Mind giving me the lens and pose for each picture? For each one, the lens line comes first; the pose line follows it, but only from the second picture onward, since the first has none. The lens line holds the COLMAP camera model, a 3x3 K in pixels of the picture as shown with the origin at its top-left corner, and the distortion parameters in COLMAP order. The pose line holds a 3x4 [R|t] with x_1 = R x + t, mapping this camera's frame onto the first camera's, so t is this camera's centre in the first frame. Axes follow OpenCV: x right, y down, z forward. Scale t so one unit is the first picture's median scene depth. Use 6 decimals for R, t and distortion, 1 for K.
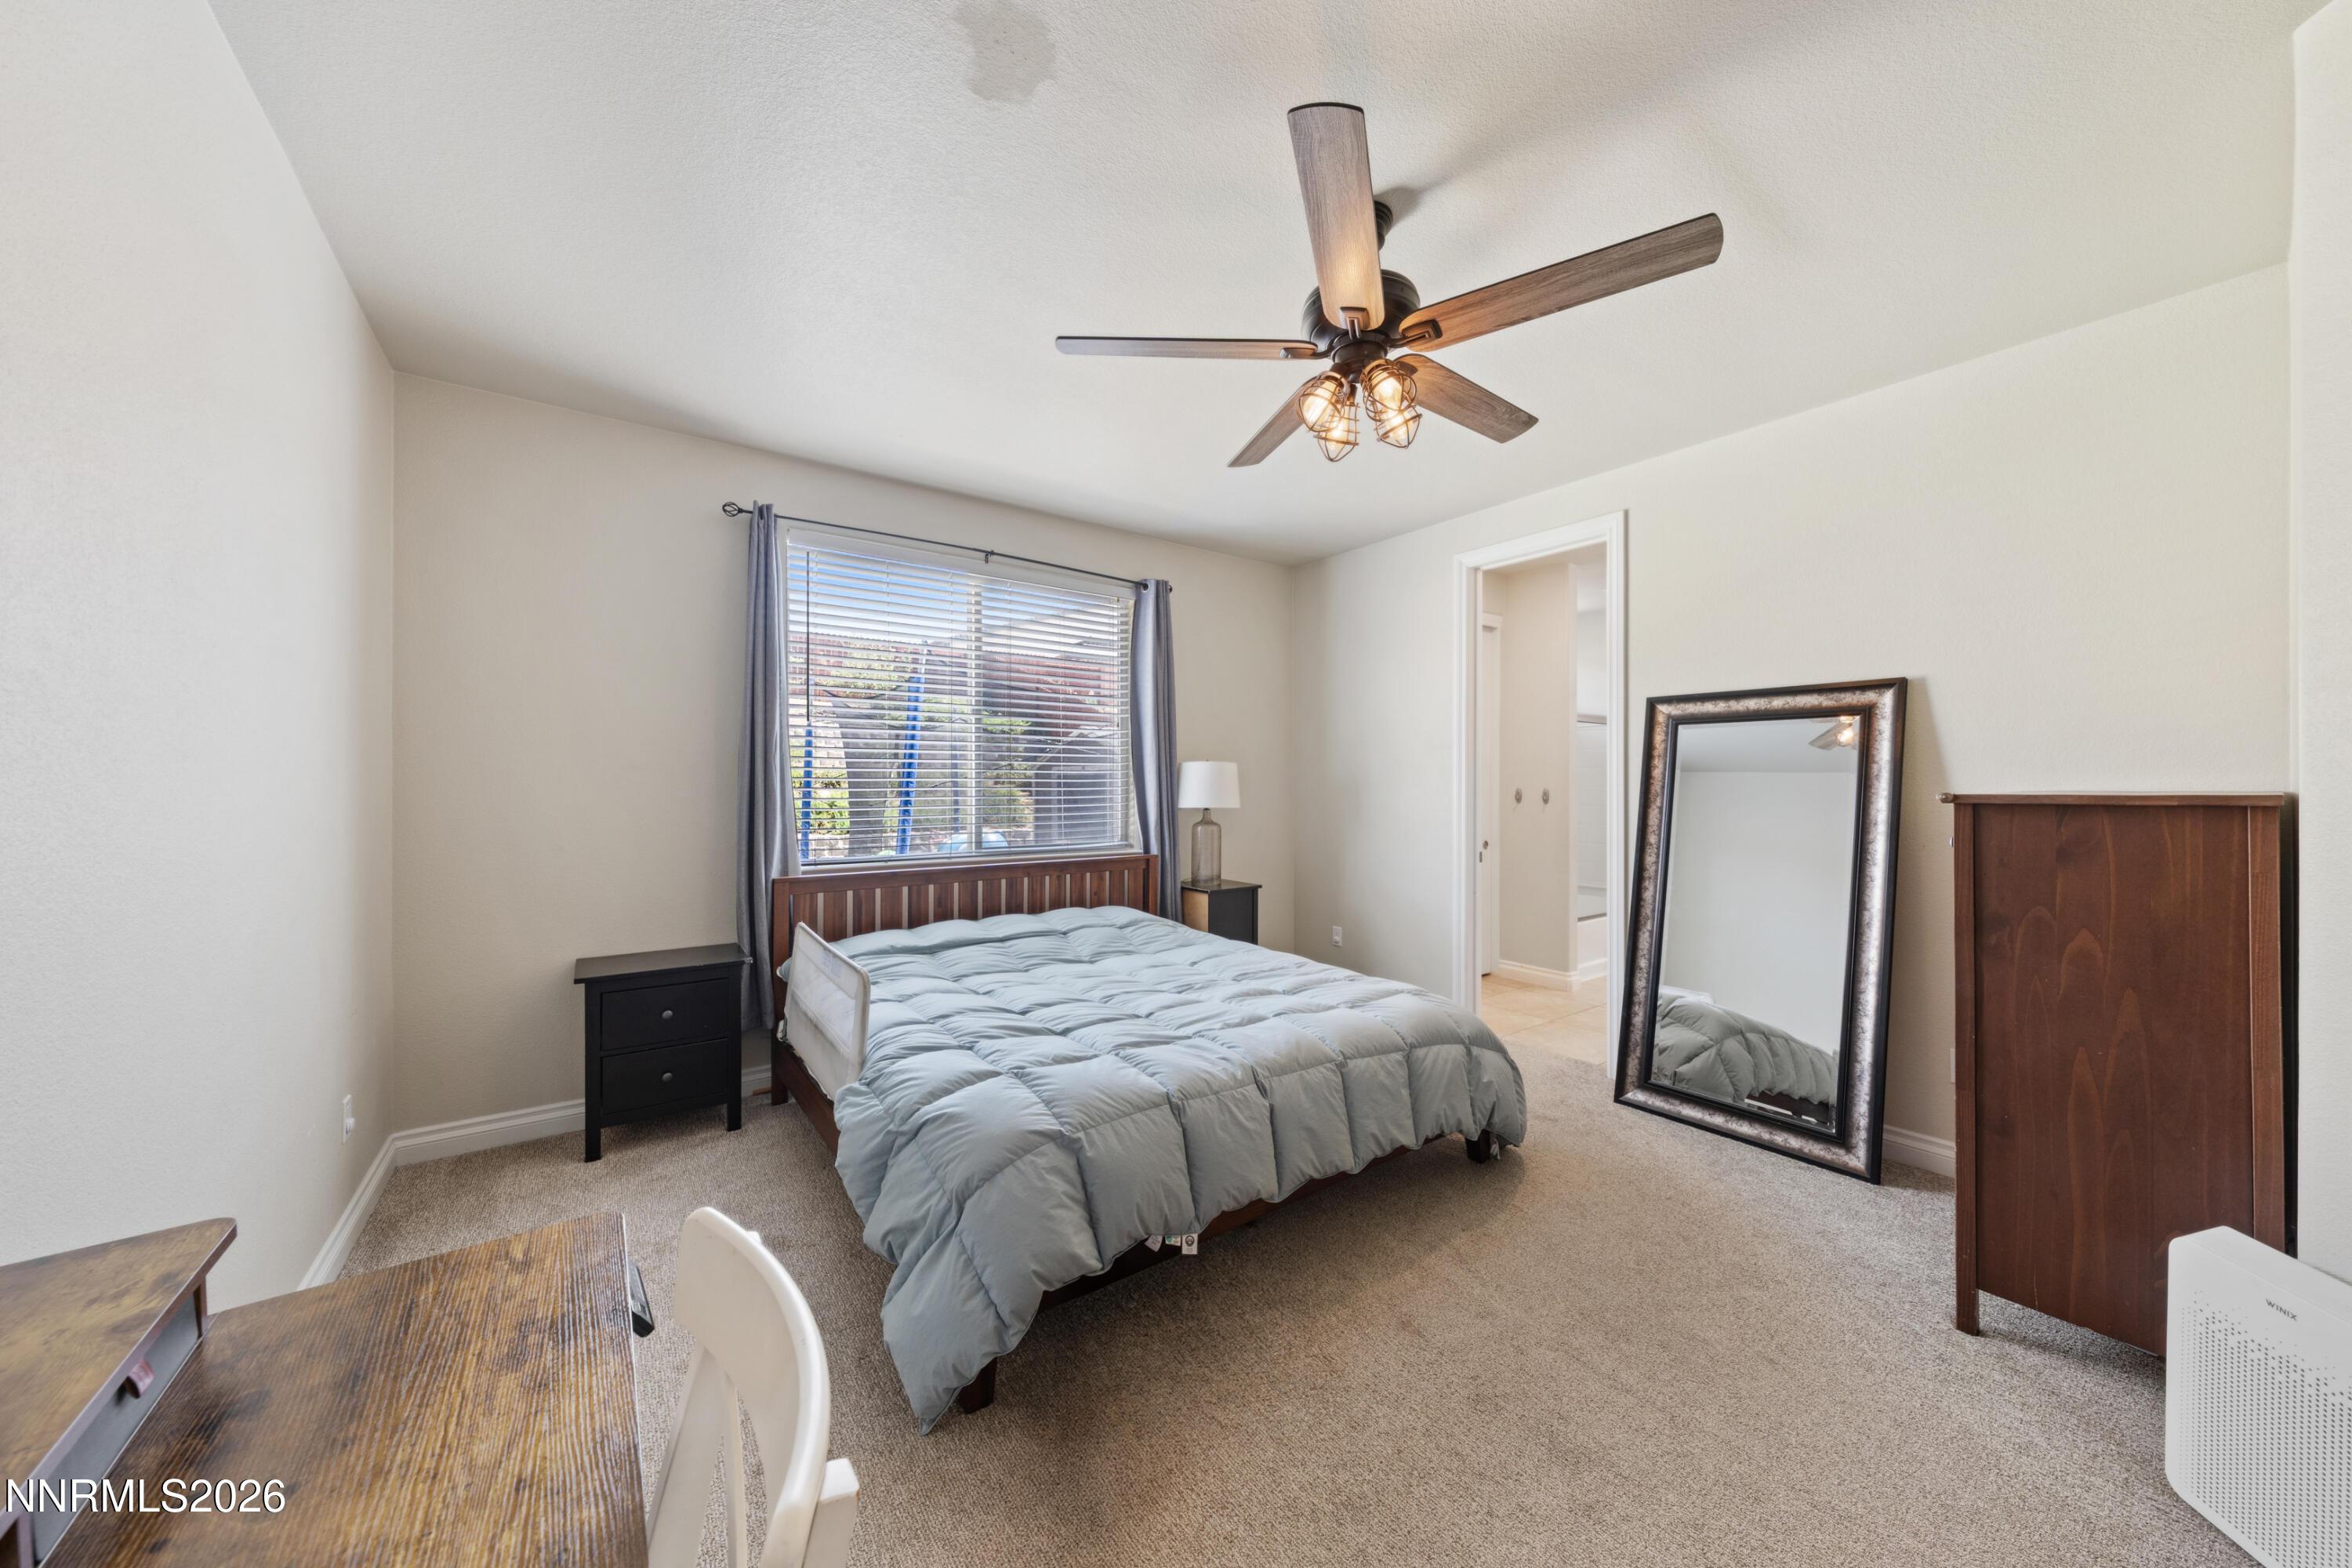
lens RADIAL K [[801.1, 0, 1177.1], [0, 801.1, 793.2], [0, 0, 1]] dist [-0.001508, -0.000195]
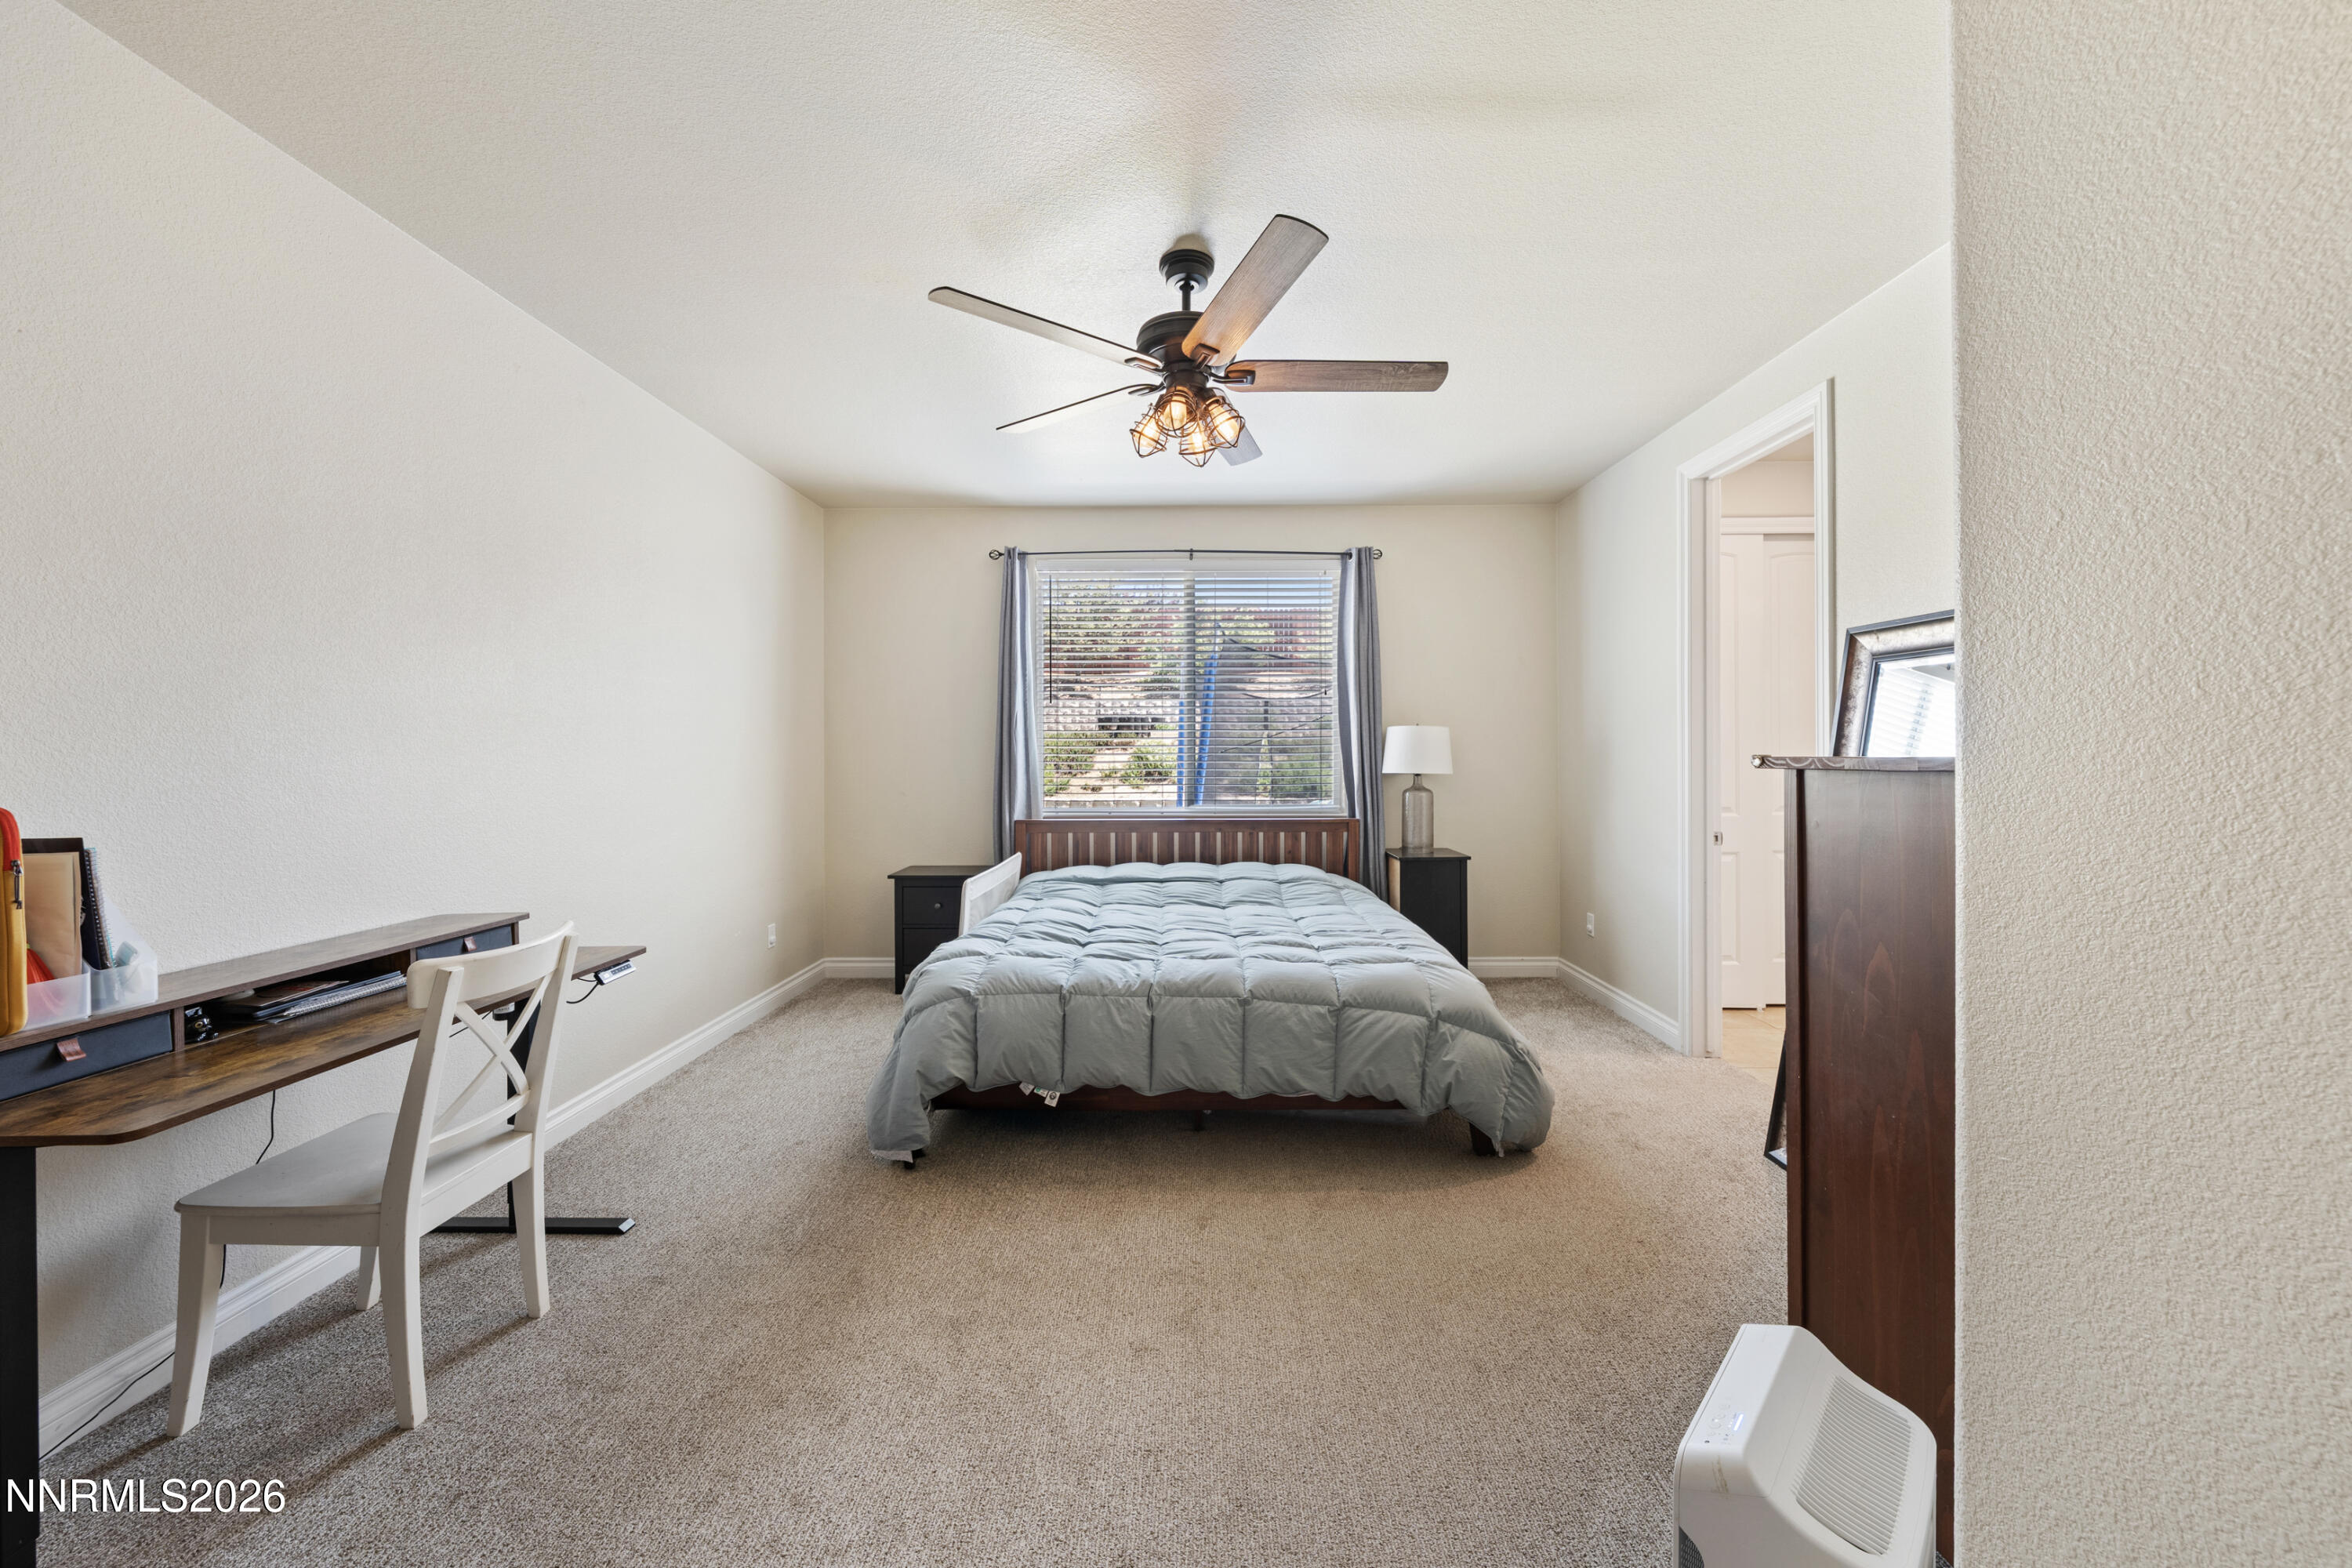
lens RADIAL K [[844.2, 0, 1174.0], [0, 844.2, 761.2], [0, 0, 1]] dist [-0.005048, -0.000456]
pose [[0.801556, 0.002568, -0.597914, 0.586634], [-0.002147, 0.999997, 0.001417, 0.003732], [0.597915, 0.000148, 0.801559, 0.004894]]
